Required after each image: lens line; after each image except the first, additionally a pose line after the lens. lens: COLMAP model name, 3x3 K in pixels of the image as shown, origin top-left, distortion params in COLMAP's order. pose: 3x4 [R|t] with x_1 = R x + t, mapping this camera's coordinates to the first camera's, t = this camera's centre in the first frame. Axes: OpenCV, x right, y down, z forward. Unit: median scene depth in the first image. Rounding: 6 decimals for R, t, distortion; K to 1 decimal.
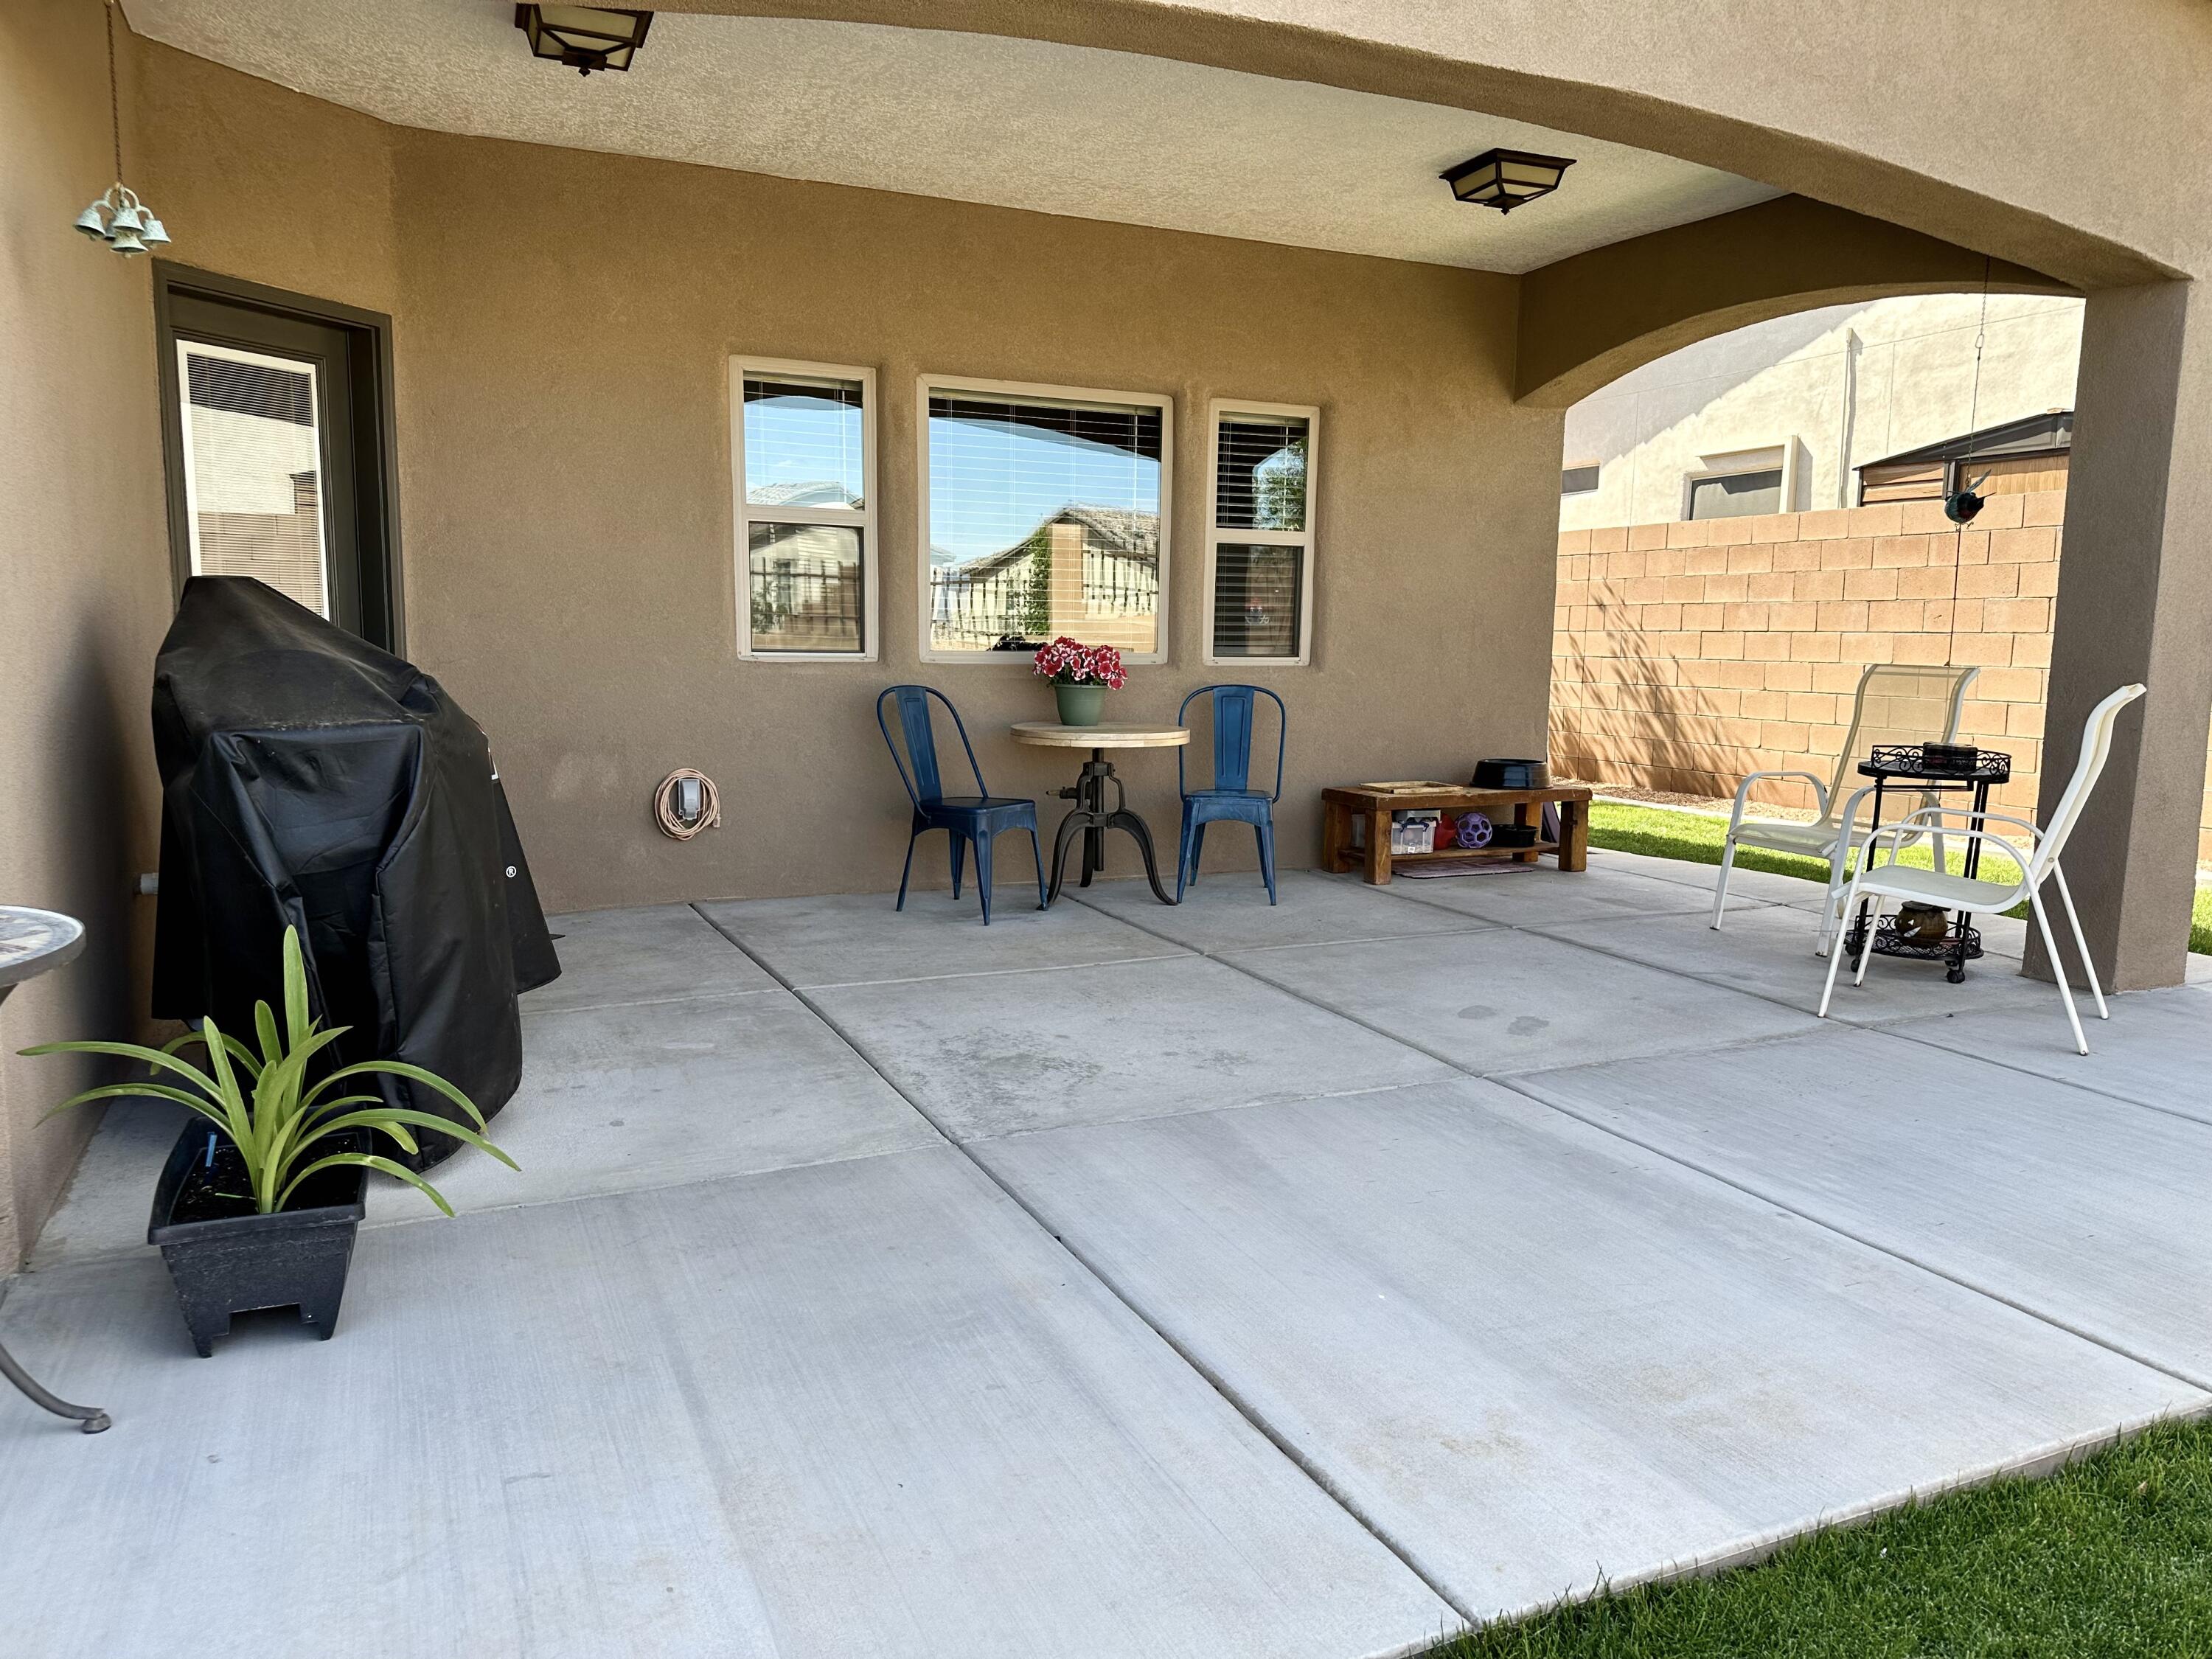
lens RADIAL K [[1529.6, 0, 1115.0], [0, 1529.6, 842.6], [0, 0, 1]] dist [0.127351, -0.173368]
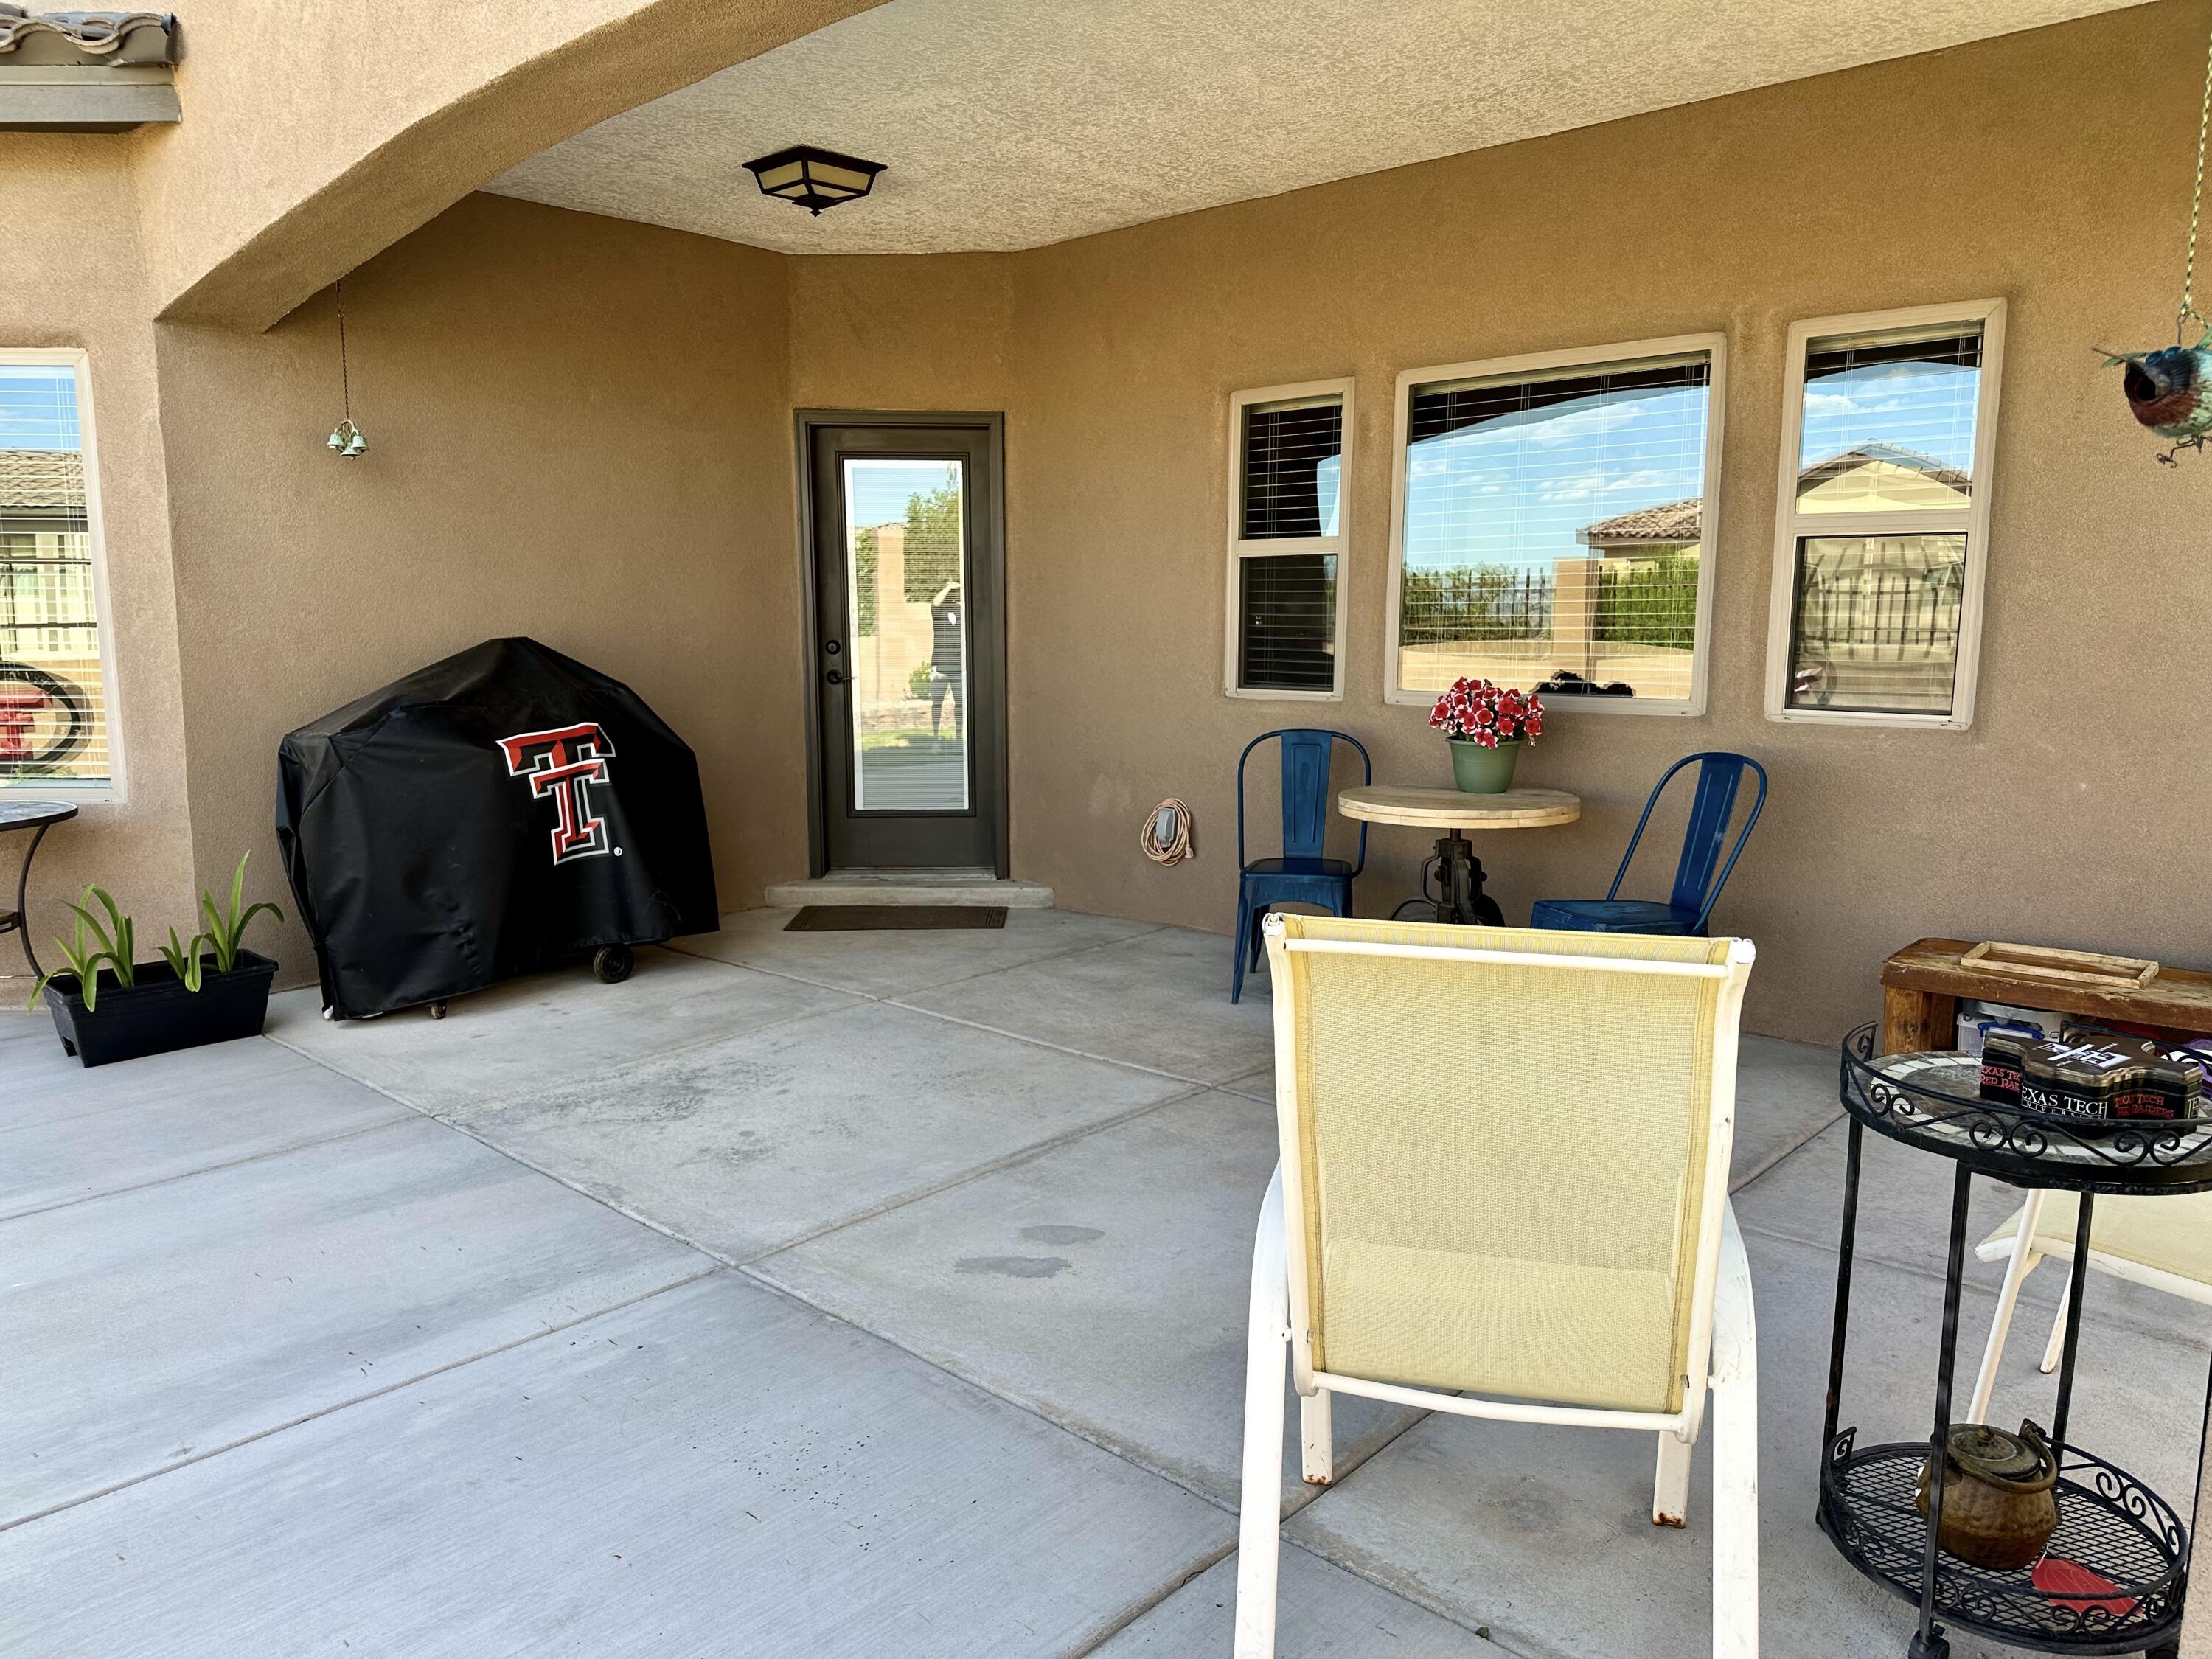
lens RADIAL K [[1545.6, 0, 1124.6], [0, 1545.6, 835.5], [0, 0, 1]] dist [0.078509, -0.106671]
pose [[0.397420, 0.118713, -0.909925, 0.826704], [-0.121170, 0.989703, 0.076198, -0.122321], [0.909601, 0.079973, 0.407713, 0.683644]]
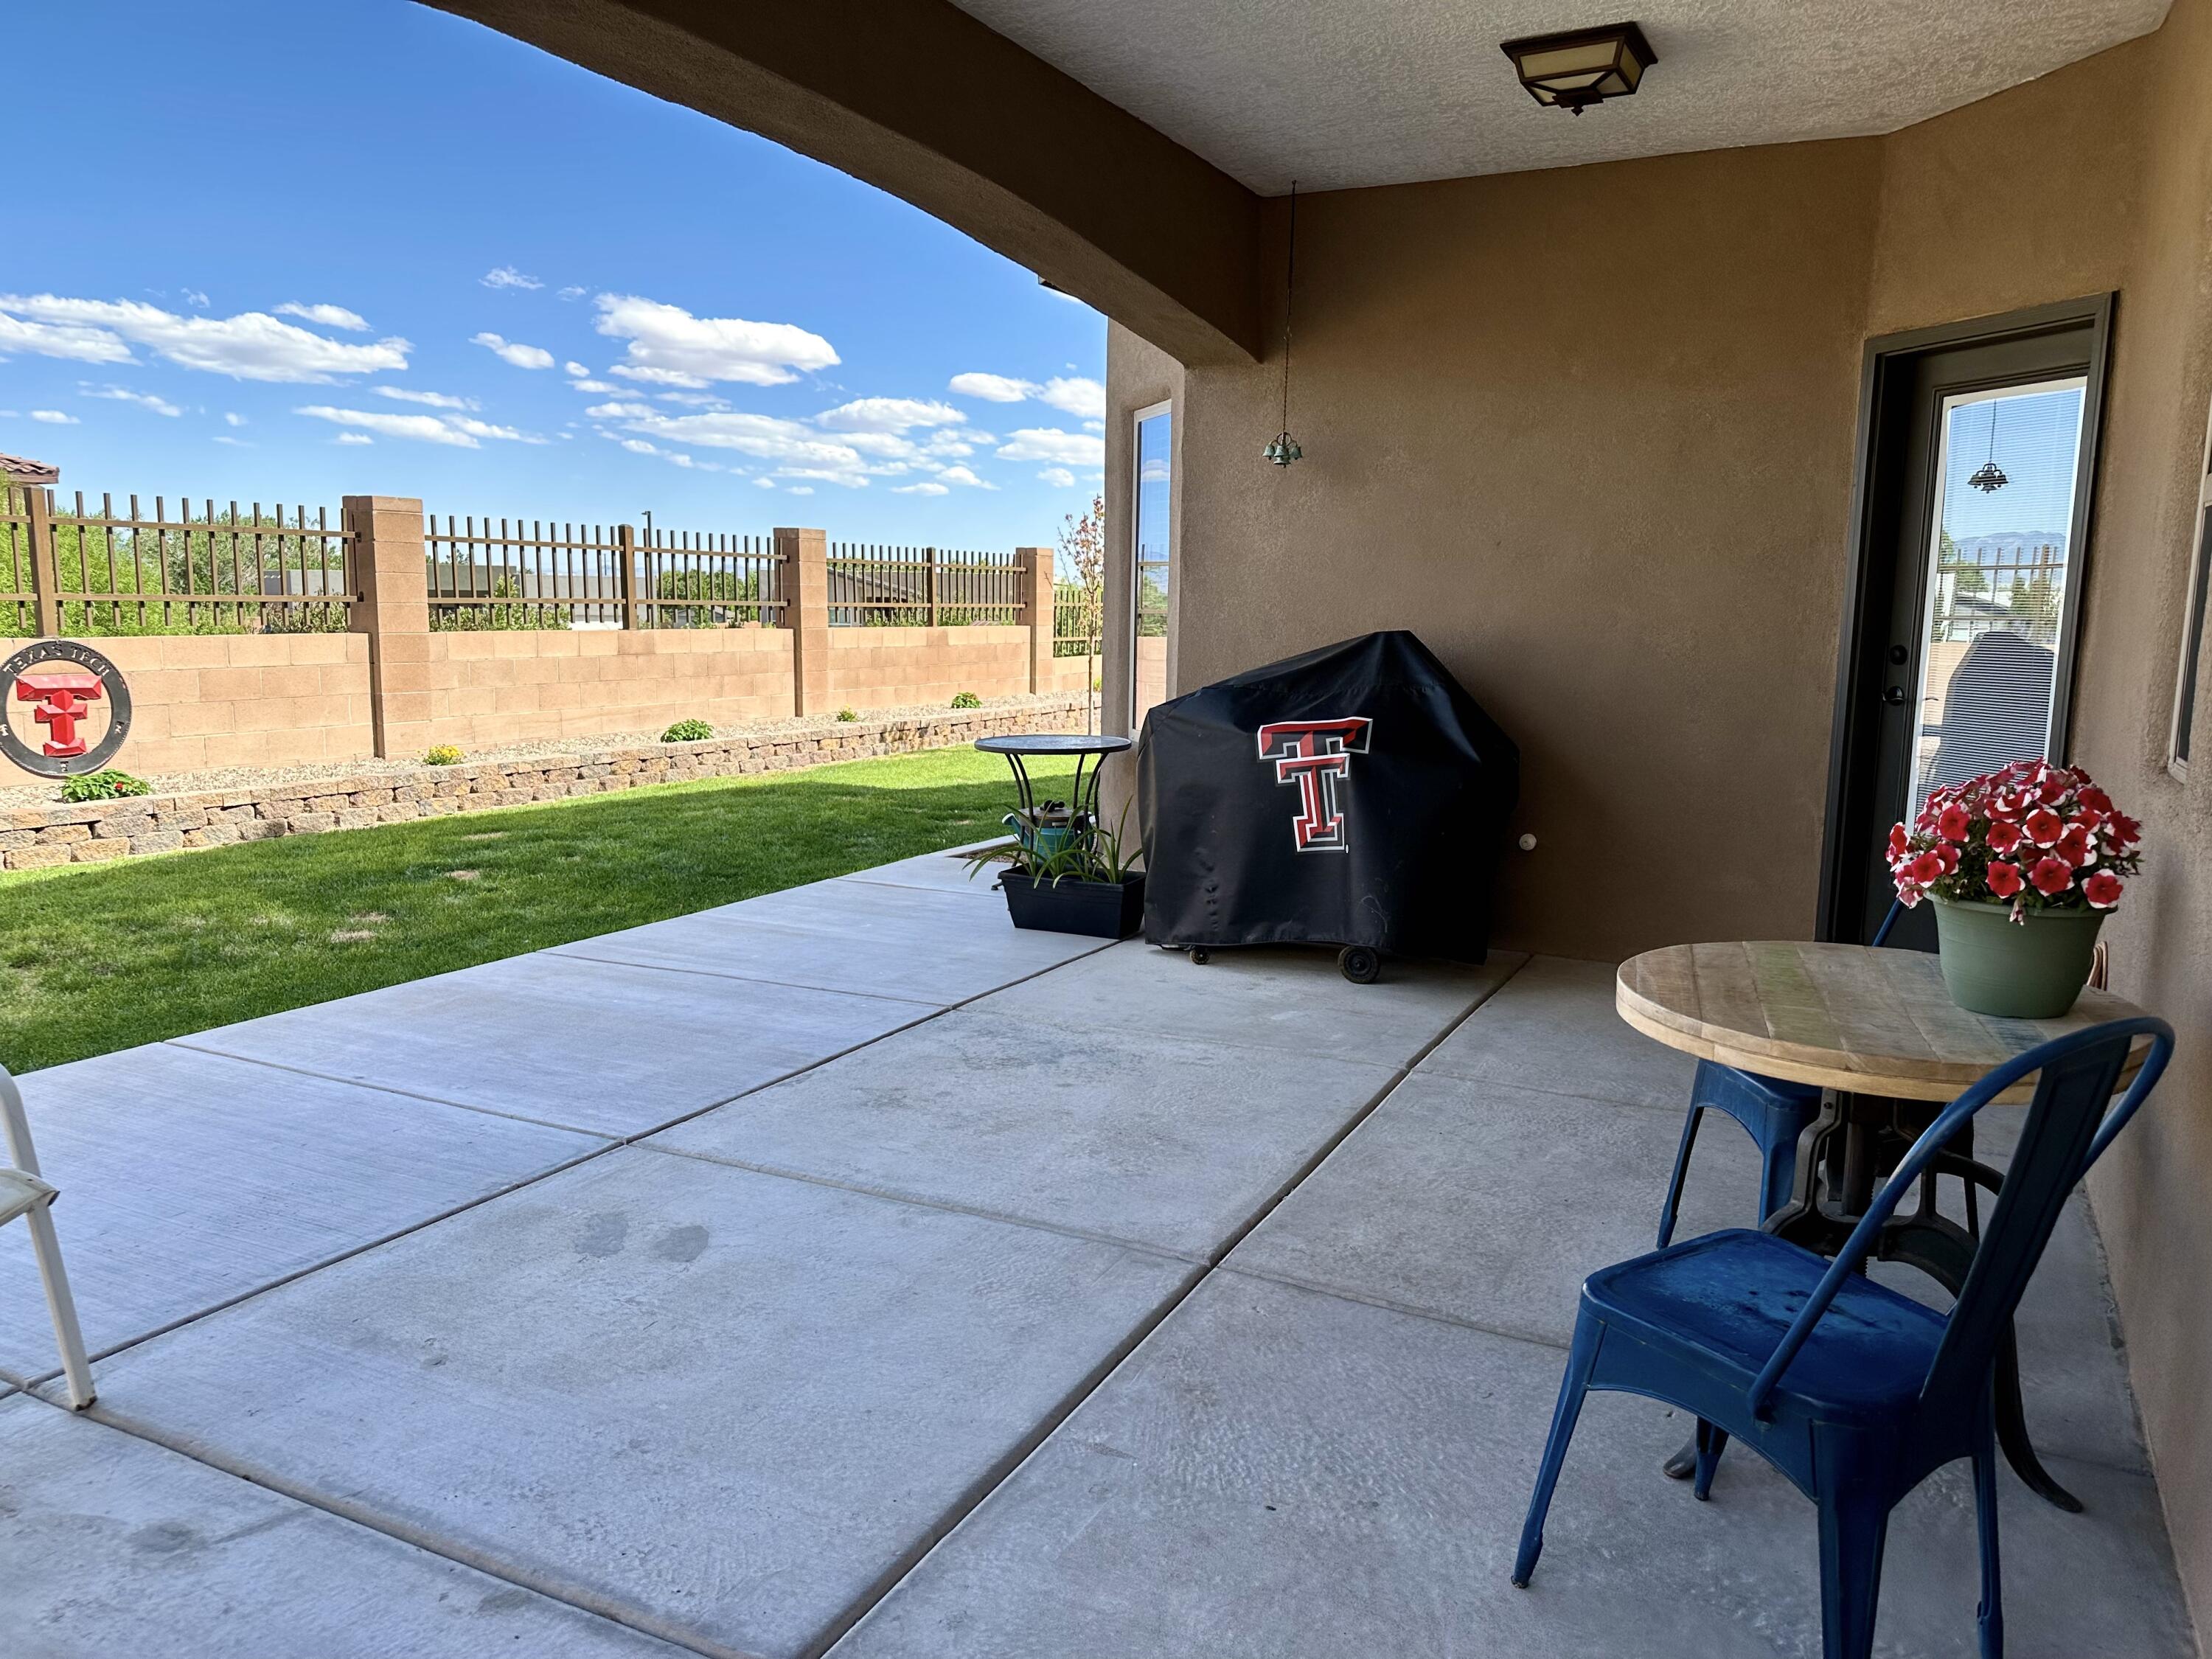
lens RADIAL K [[1529.6, 0, 1115.0], [0, 1529.6, 842.6], [0, 0, 1]] dist [0.127351, -0.173368]
pose [[-0.775531, 0.075406, -0.626790, 0.476787], [-0.112498, 0.960443, 0.254741, -0.242036], [0.621205, 0.268072, -0.736370, 1.490847]]
